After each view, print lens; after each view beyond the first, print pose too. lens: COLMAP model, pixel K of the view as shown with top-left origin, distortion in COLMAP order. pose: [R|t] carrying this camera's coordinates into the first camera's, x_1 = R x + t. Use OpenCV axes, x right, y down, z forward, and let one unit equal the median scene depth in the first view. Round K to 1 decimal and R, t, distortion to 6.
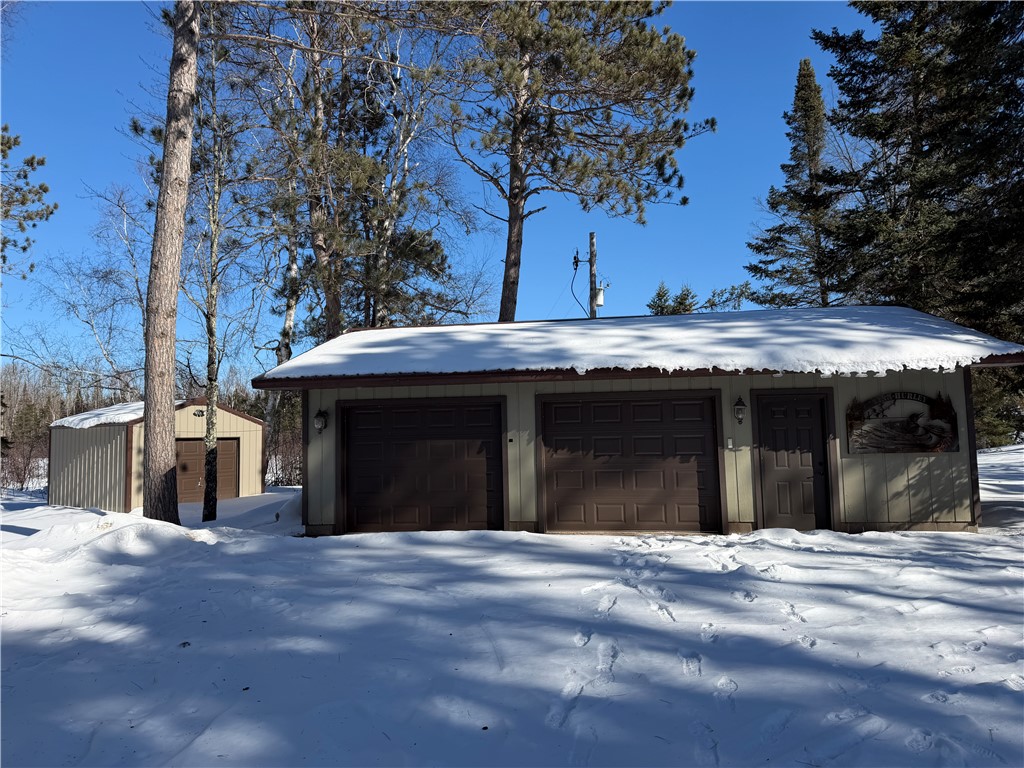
lens RADIAL K [[708.2, 0, 512.0], [0, 708.2, 384.0], [0, 0, 1]] dist [0.020679, -0.020045]
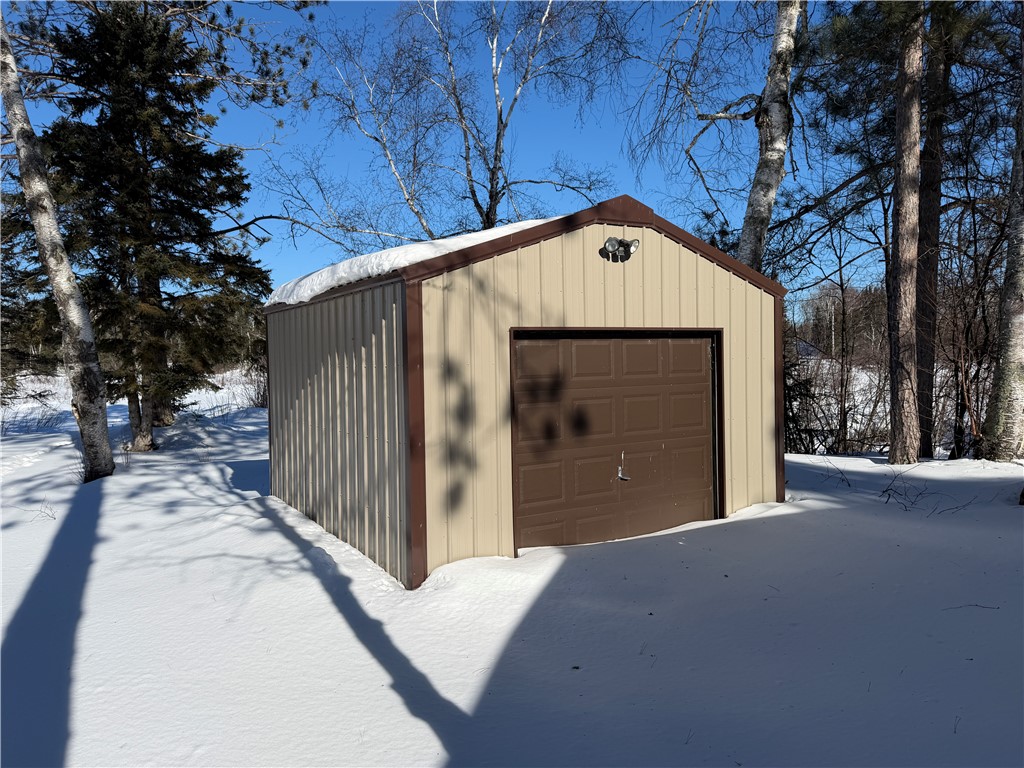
lens RADIAL K [[708.2, 0, 512.0], [0, 708.2, 384.0], [0, 0, 1]] dist [0.020679, -0.020045]
pose [[0.907759, 0.015305, -0.419213, -0.332225], [0.035021, 0.993081, 0.112091, 0.059709], [0.418028, -0.116433, 0.900942, 0.658538]]
